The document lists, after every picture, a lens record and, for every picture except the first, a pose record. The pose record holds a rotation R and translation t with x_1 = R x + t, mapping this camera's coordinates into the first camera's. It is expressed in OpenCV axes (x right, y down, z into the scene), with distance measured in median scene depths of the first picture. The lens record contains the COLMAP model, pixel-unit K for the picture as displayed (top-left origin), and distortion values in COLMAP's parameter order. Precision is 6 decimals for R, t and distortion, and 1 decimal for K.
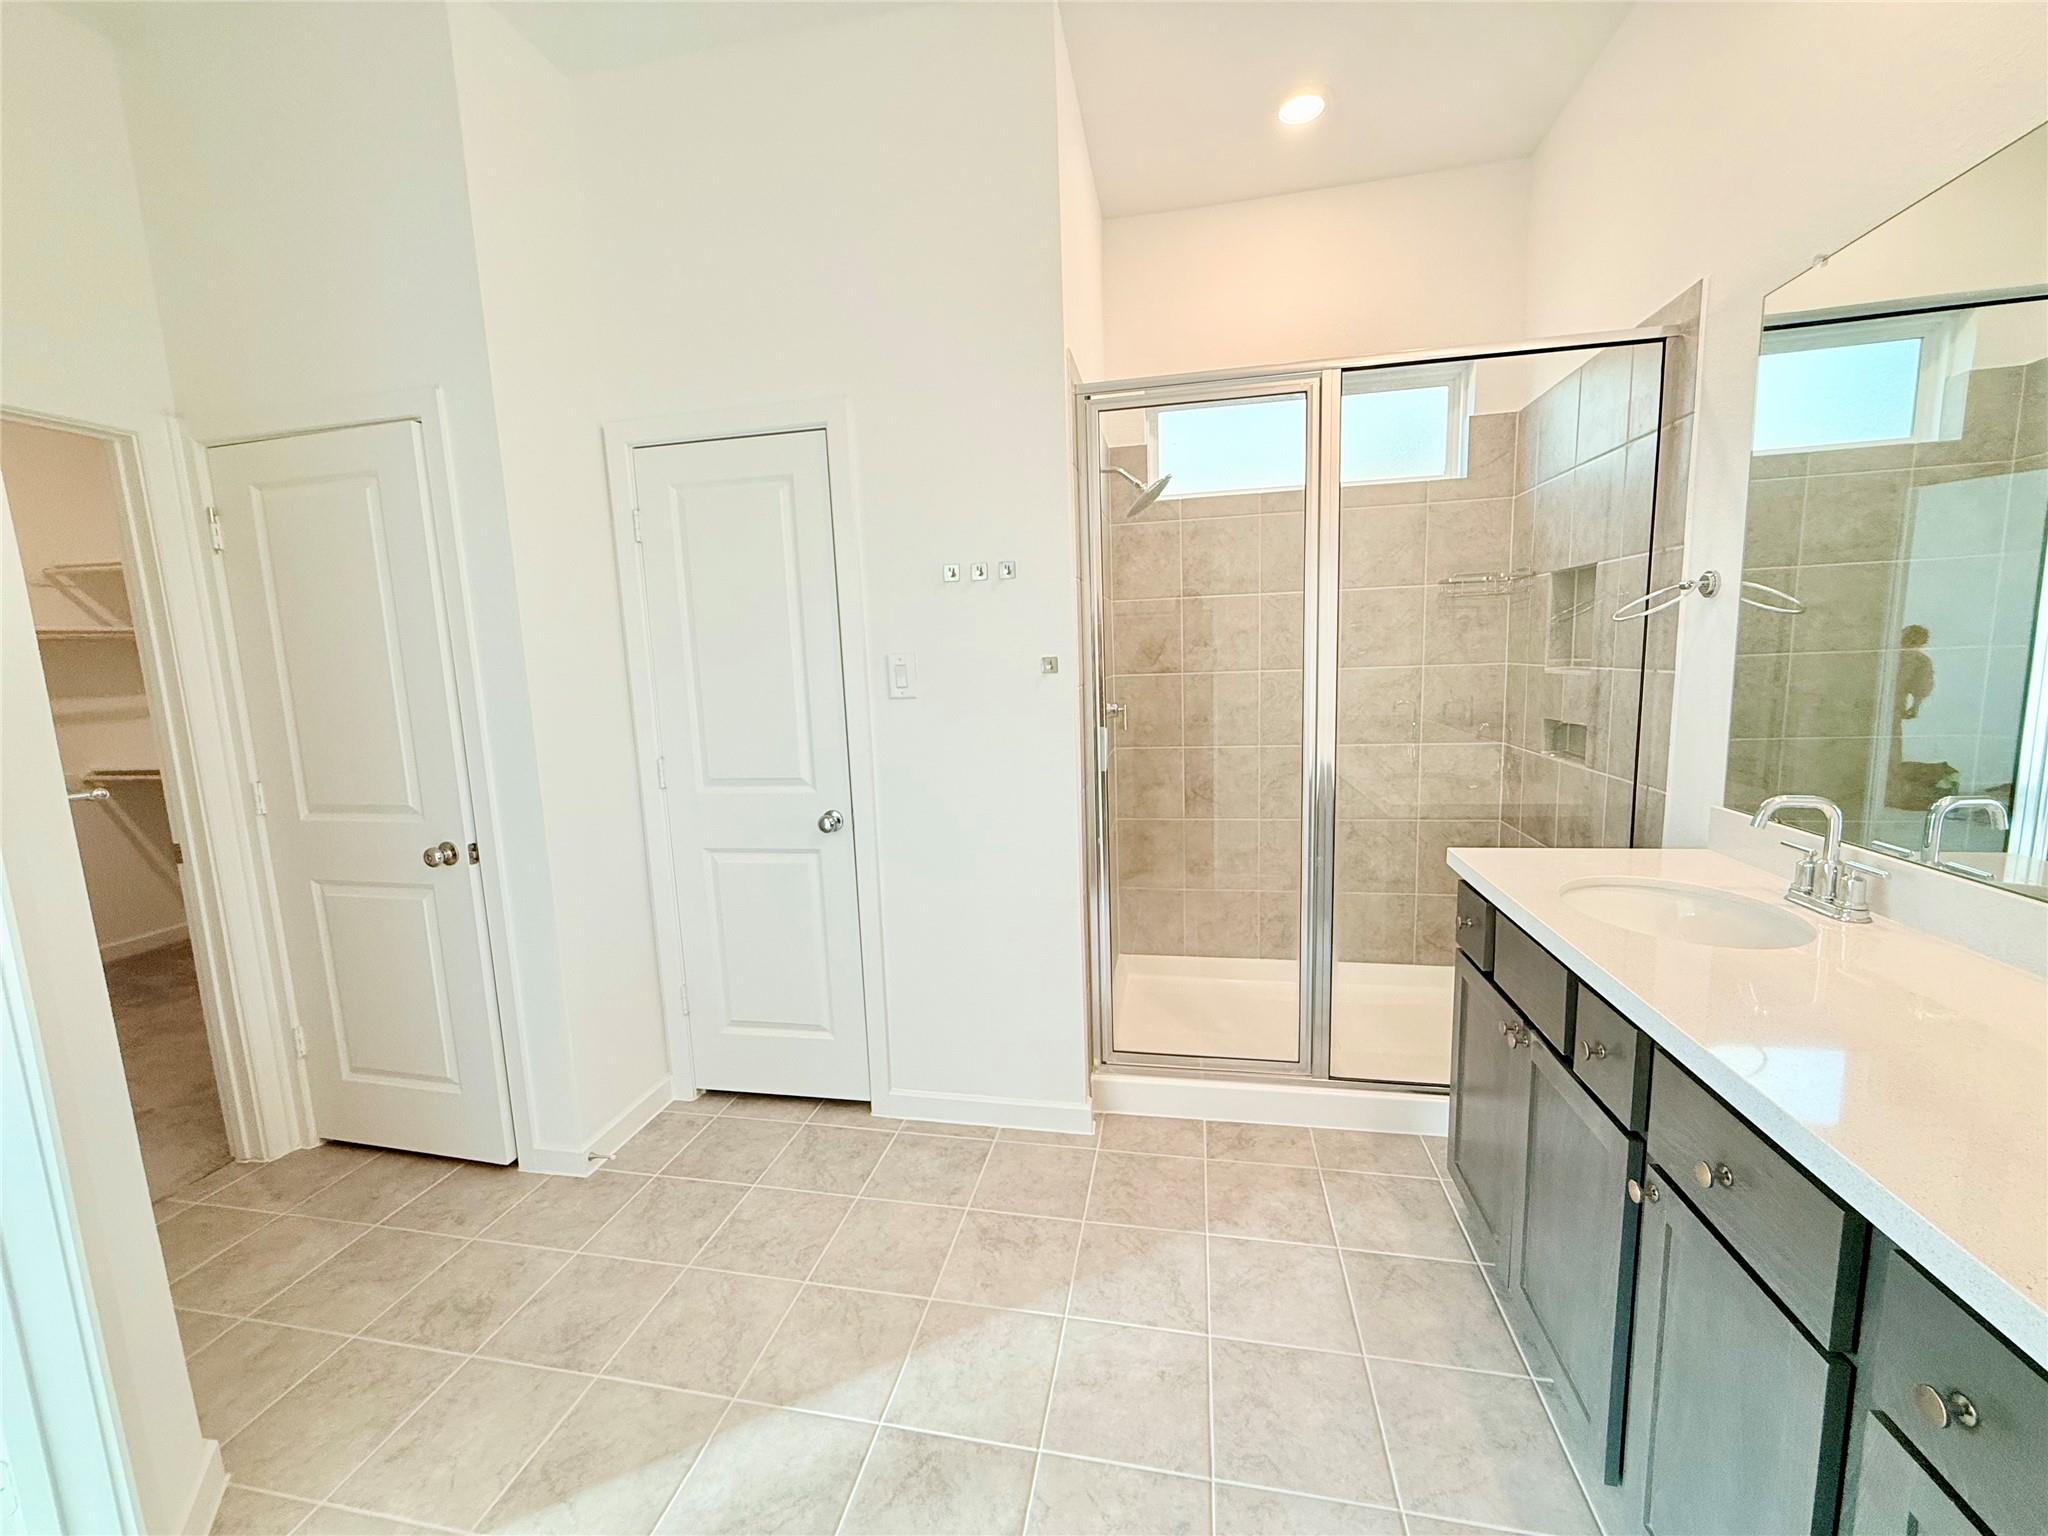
lens RADIAL K [[808.3, 0, 1027.3], [0, 808.3, 772.4], [0, 0, 1]] dist [0.001226, 0.000306]
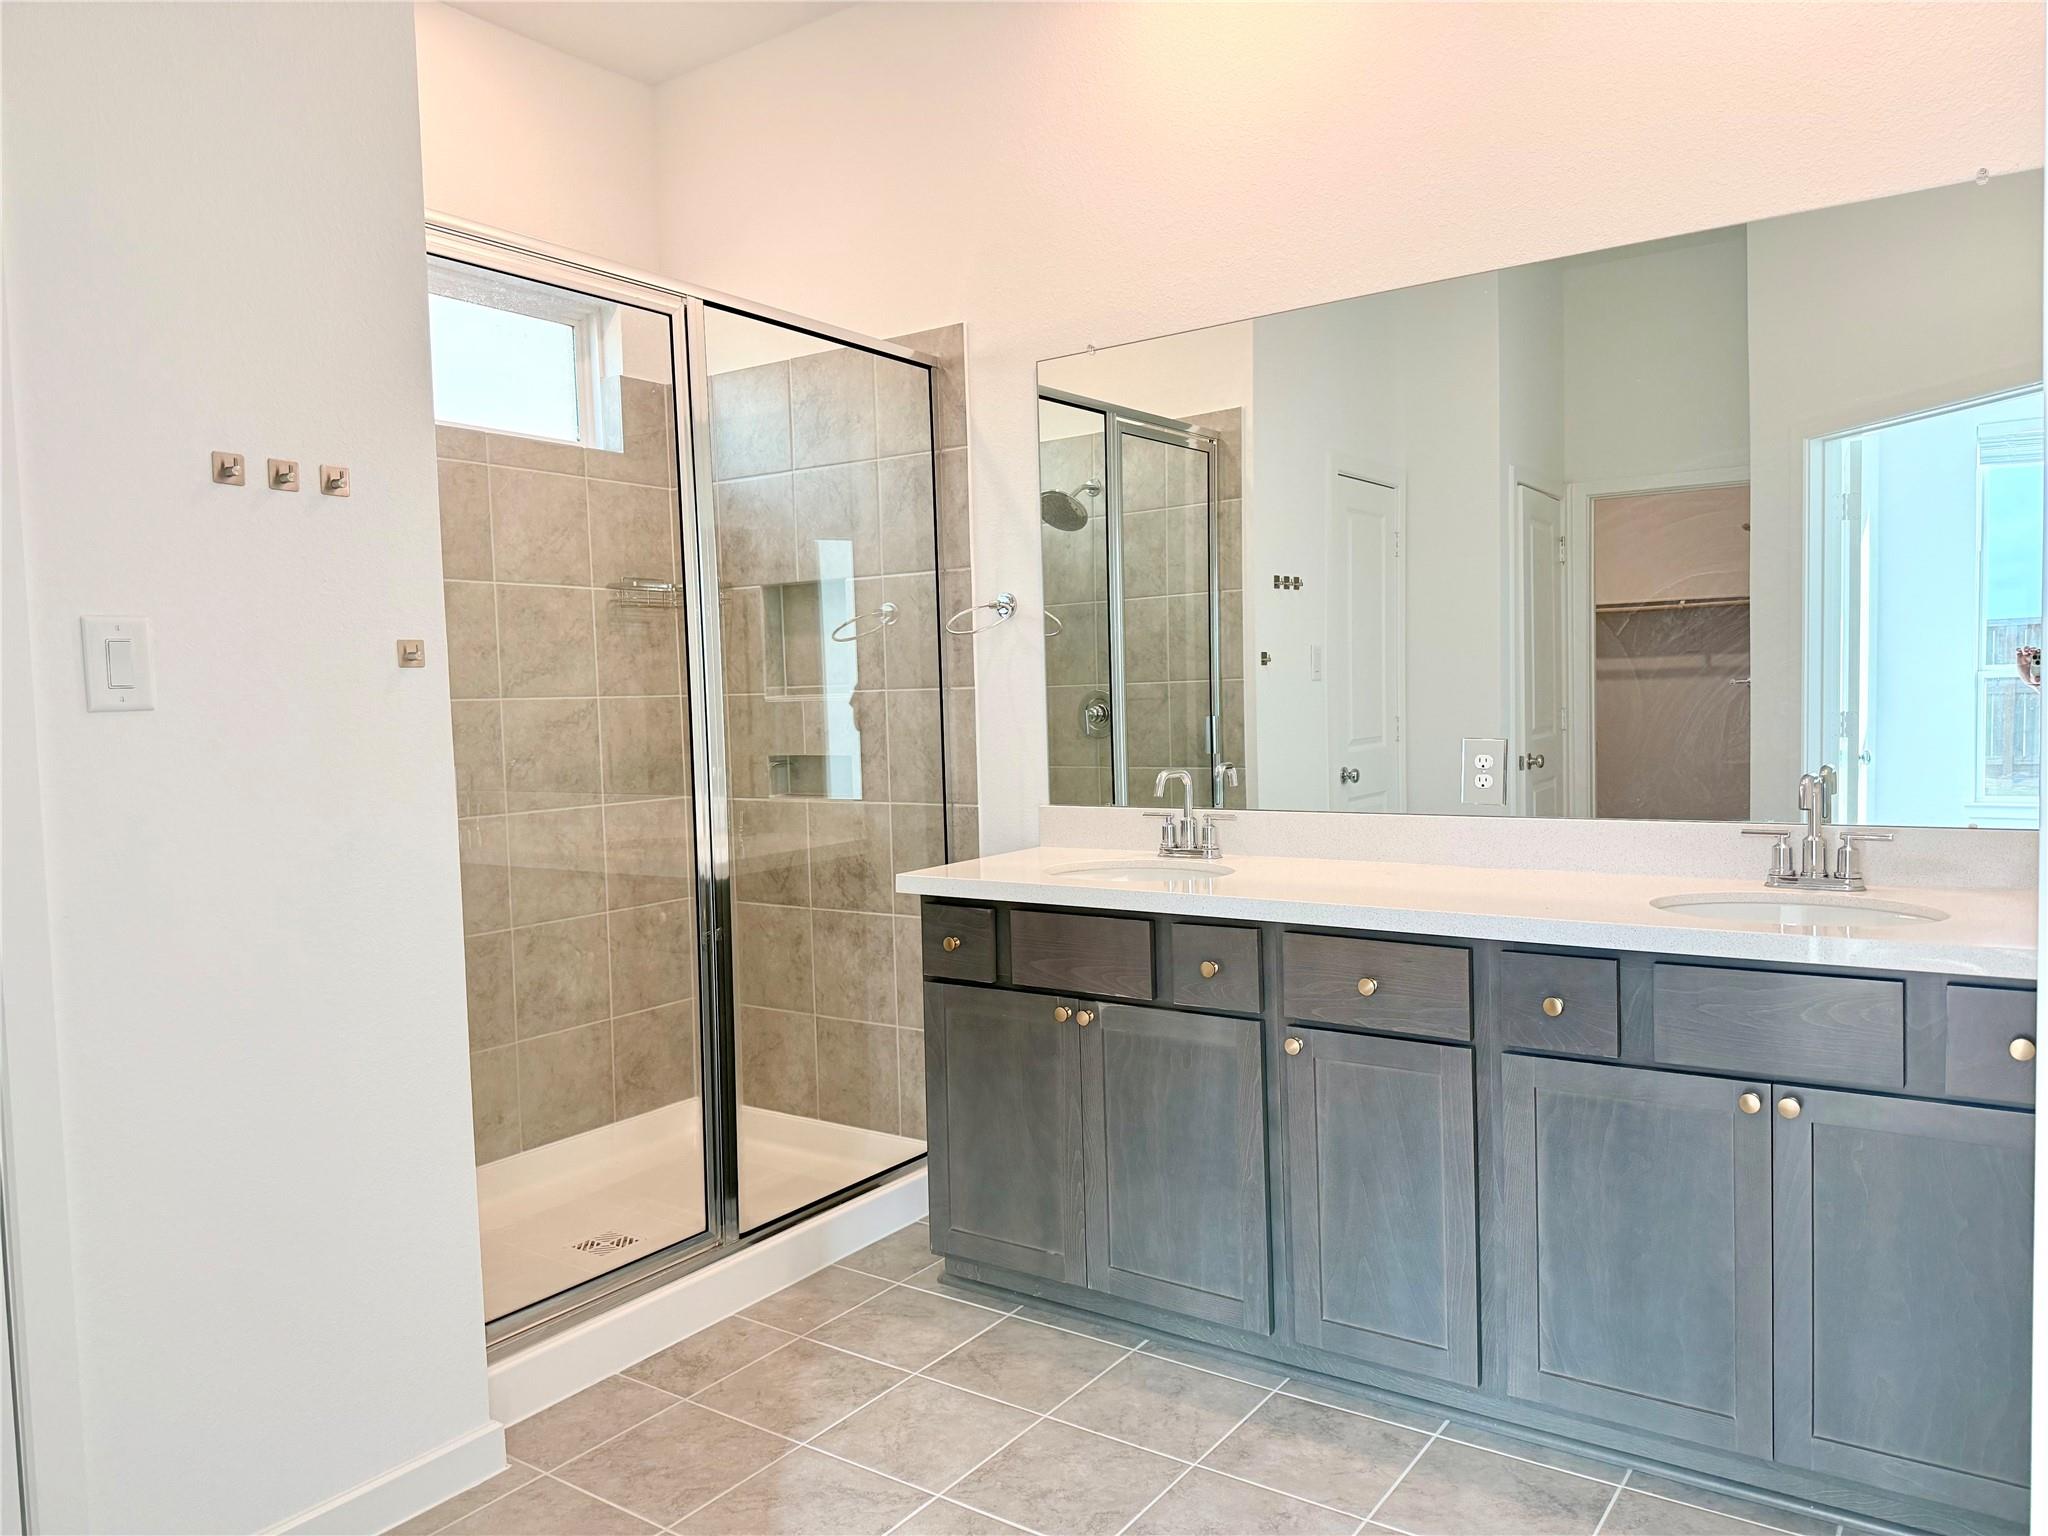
lens RADIAL K [[1434.4, 0, 1021.0], [0, 1434.4, 771.7], [0, 0, 1]] dist [0.078560, -0.087927]
pose [[0.413602, -0.024040, 0.910141, -0.741835], [0.141442, 0.989211, -0.038148, 0.052718], [-0.899404, 0.144510, 0.412540, 0.184818]]
